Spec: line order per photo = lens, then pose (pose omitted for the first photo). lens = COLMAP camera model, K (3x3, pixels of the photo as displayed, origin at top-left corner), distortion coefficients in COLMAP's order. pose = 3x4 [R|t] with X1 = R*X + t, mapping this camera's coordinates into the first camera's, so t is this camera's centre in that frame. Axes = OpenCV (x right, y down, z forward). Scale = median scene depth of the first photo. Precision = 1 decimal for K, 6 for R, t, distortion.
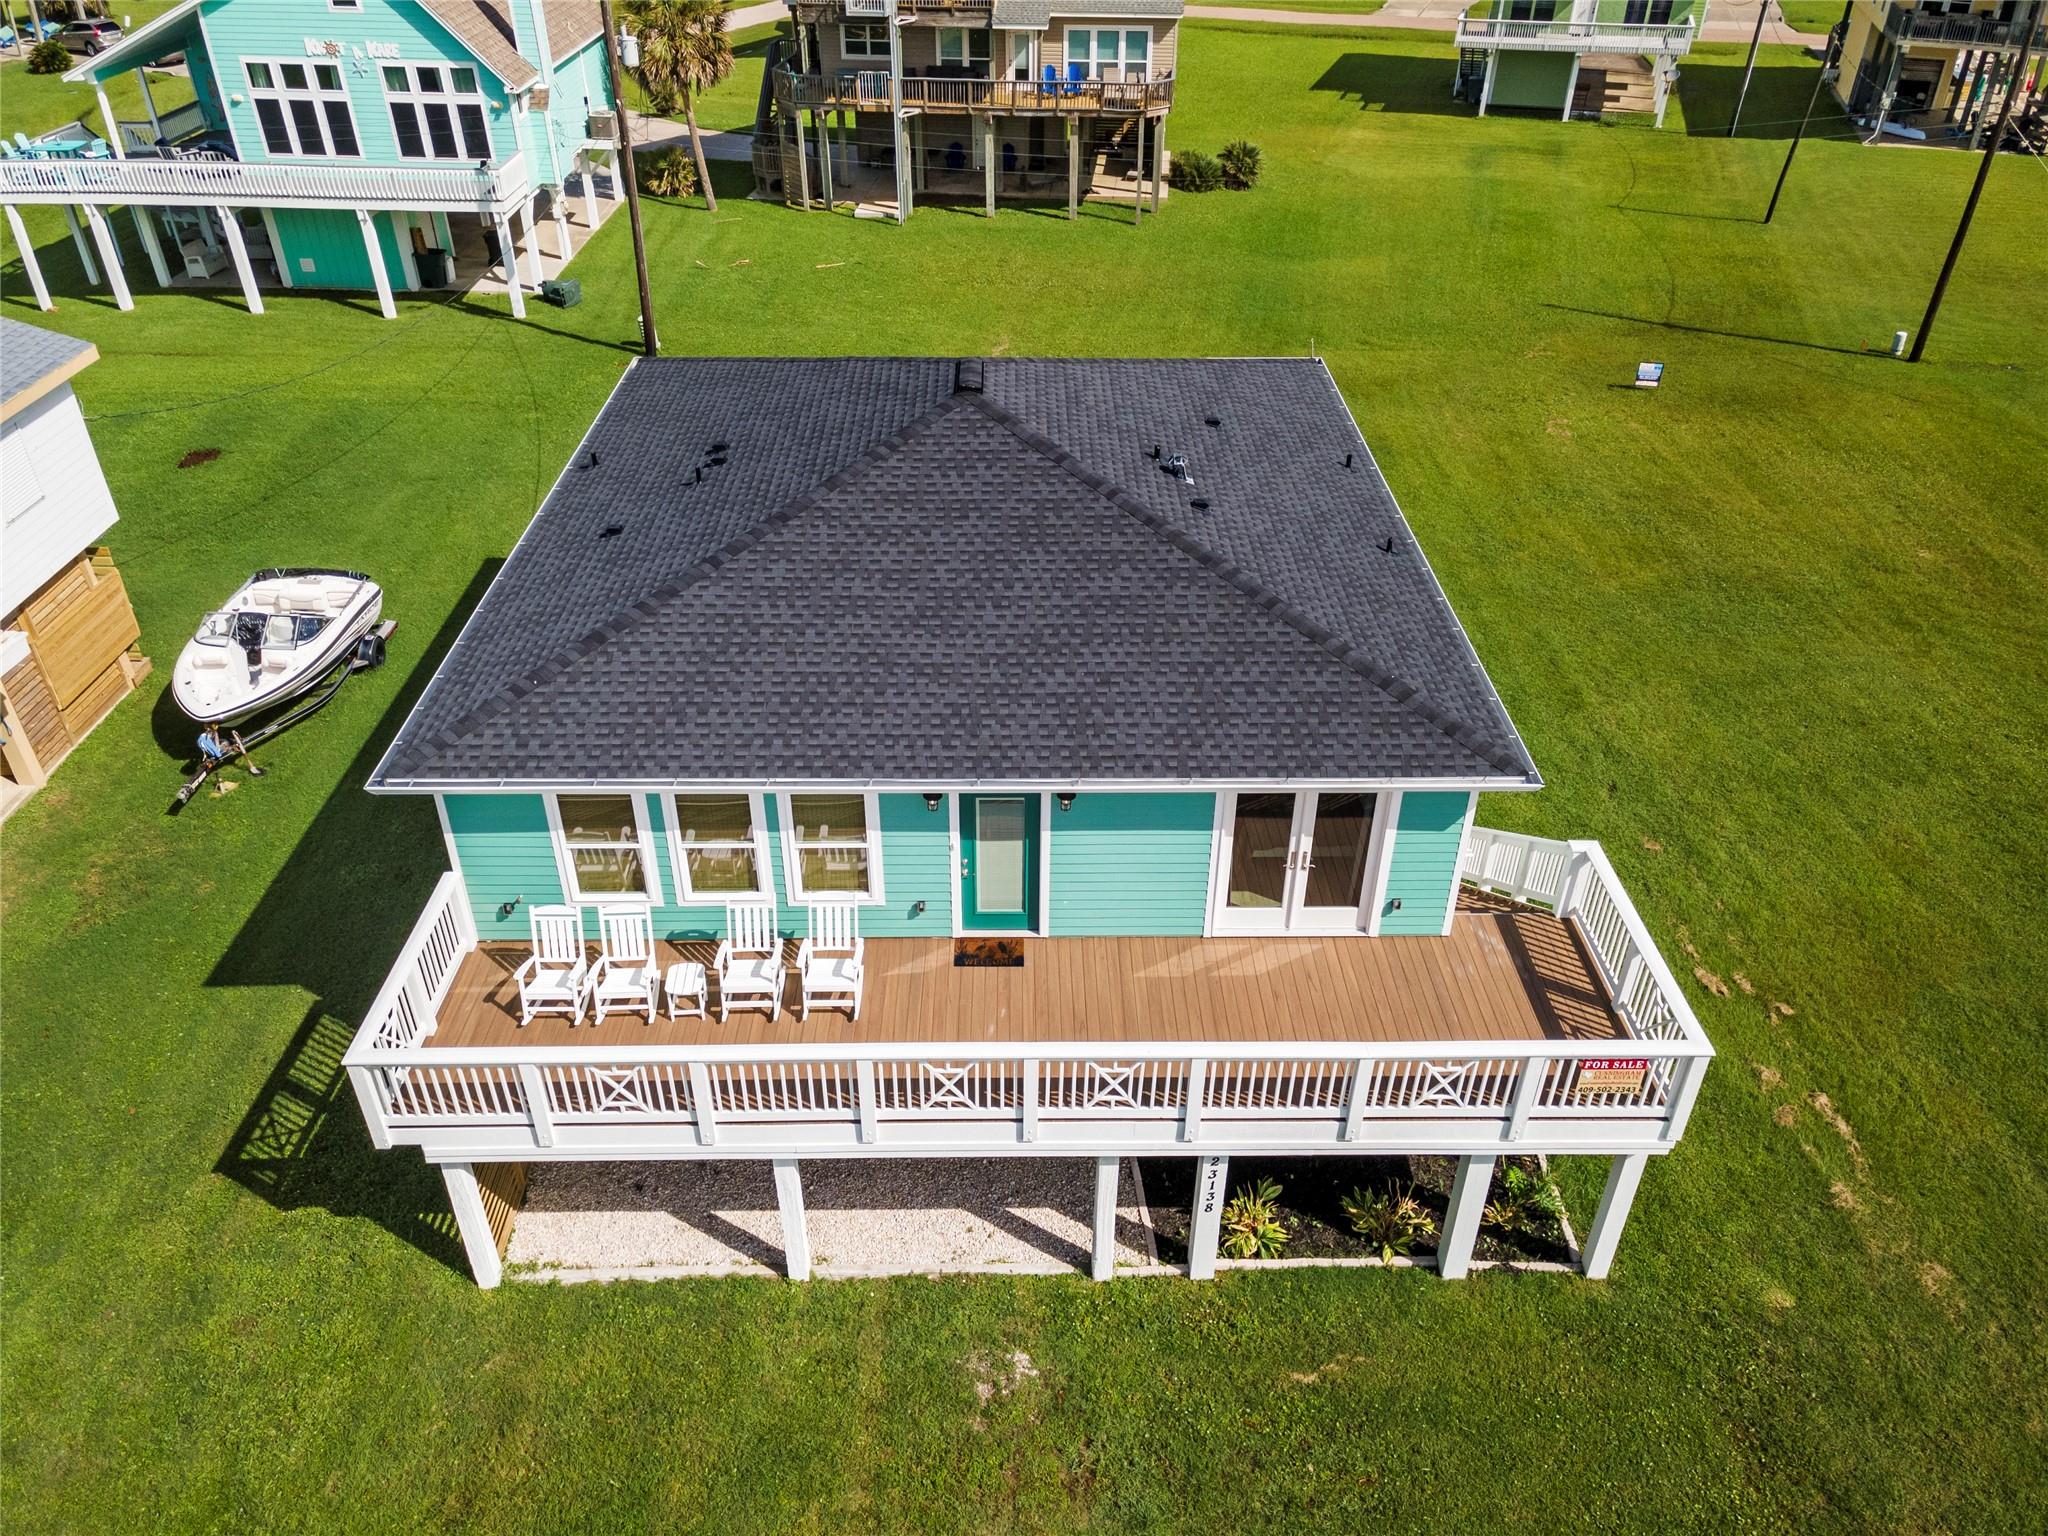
lens RADIAL K [[1476.8, 0, 1024.0], [0, 1476.8, 768.0], [0, 0, 1]] dist [0.006589, 0.002366]
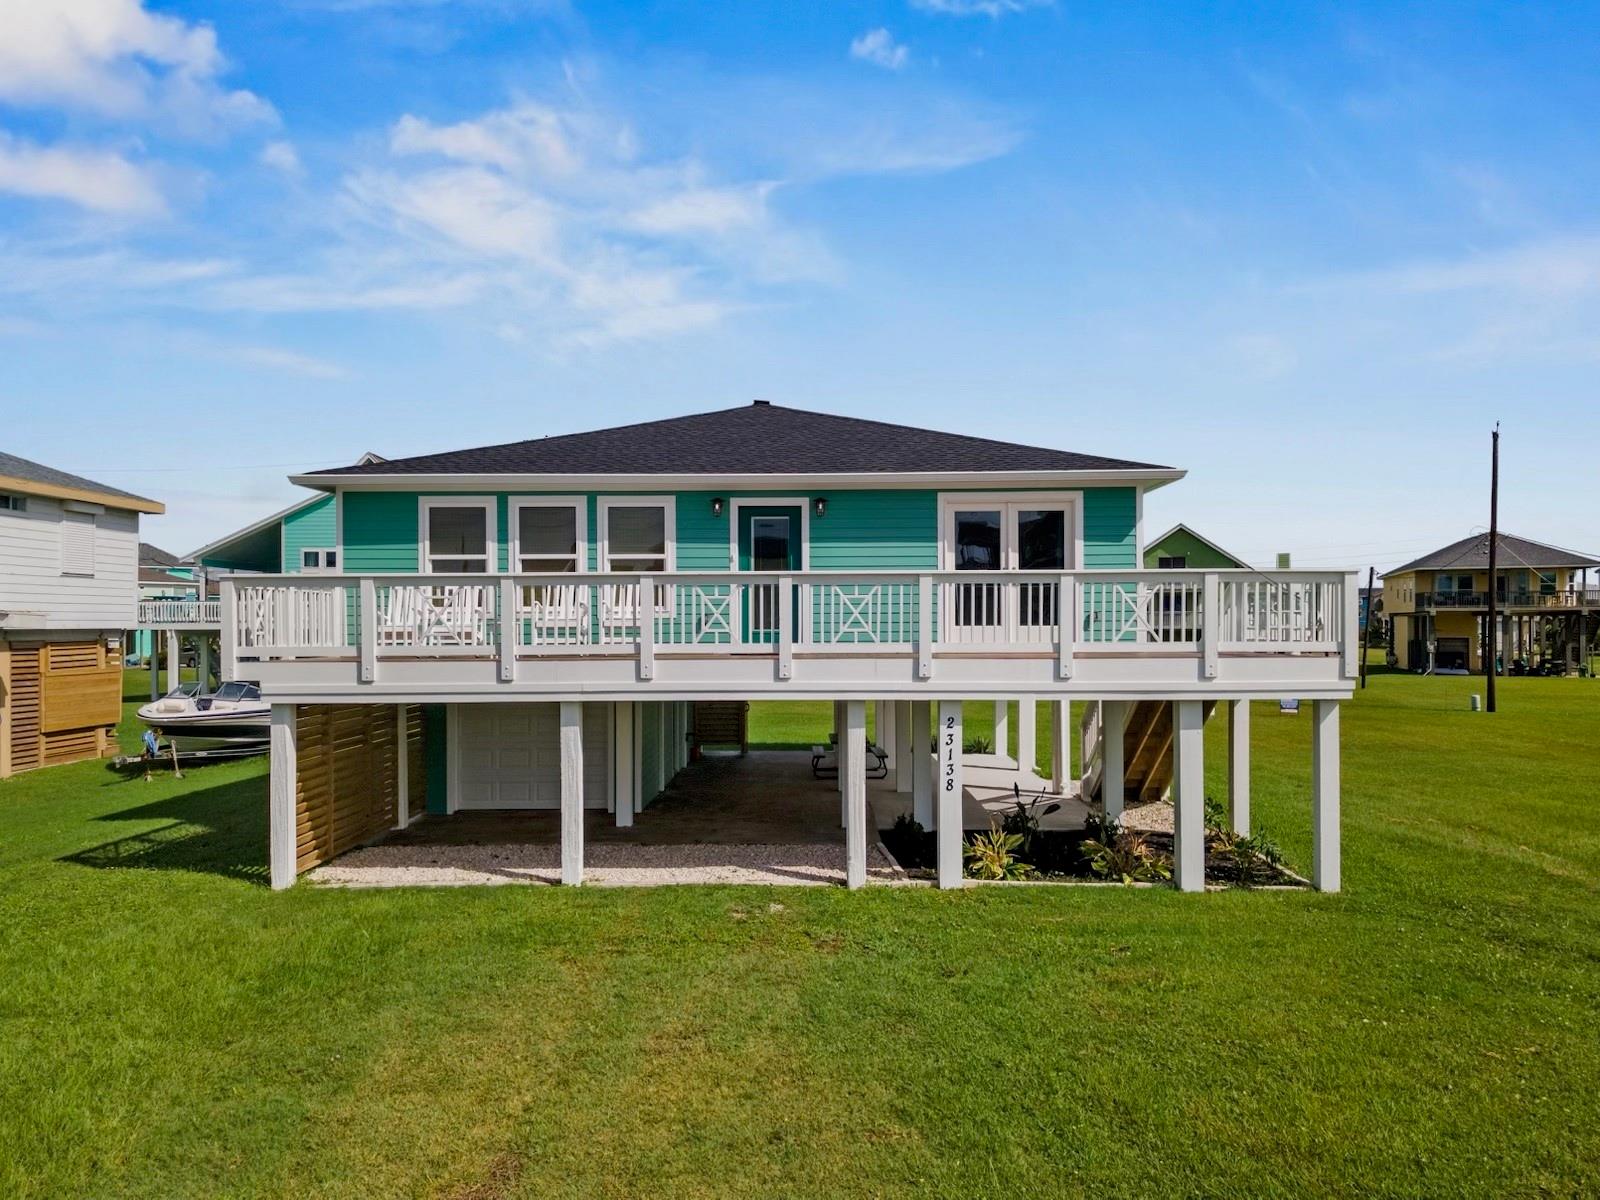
lens RADIAL K [[1153.2, 0, 805.7], [0, 1153.2, 626.8], [0, 0, 1]] dist [0.005936, -0.000676]
pose [[0.999583, -0.012653, -0.025943, 0.039962], [-0.003504, 0.838952, -0.544194, 0.641954], [0.028651, 0.544058, 0.838558, 0.206116]]
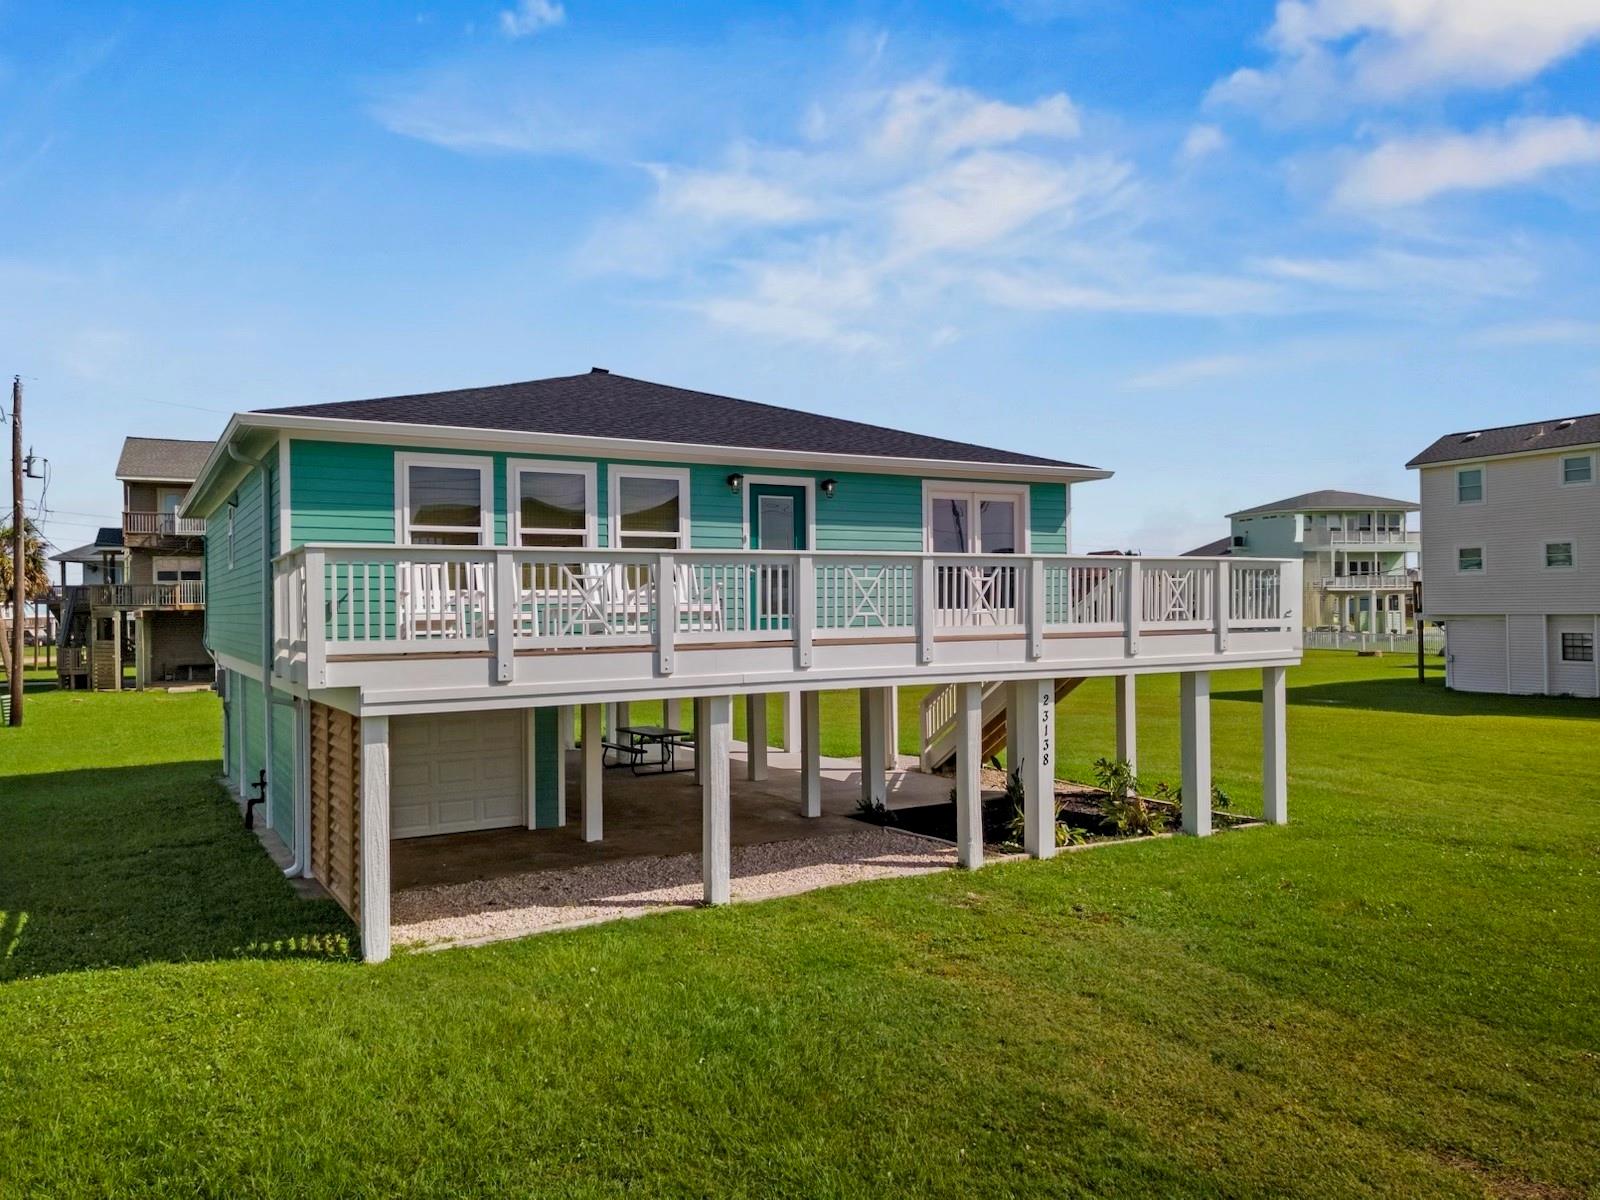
lens RADIAL K [[1167.6, 0, 800.0], [0, 1167.6, 600.0], [0, 0, 1]] dist [-0.002933, -0.000806]
pose [[0.873211, -0.015671, 0.487091, -0.466577], [0.283964, 0.828644, -0.482405, 0.557814], [-0.396065, 0.559557, 0.728030, 0.332413]]
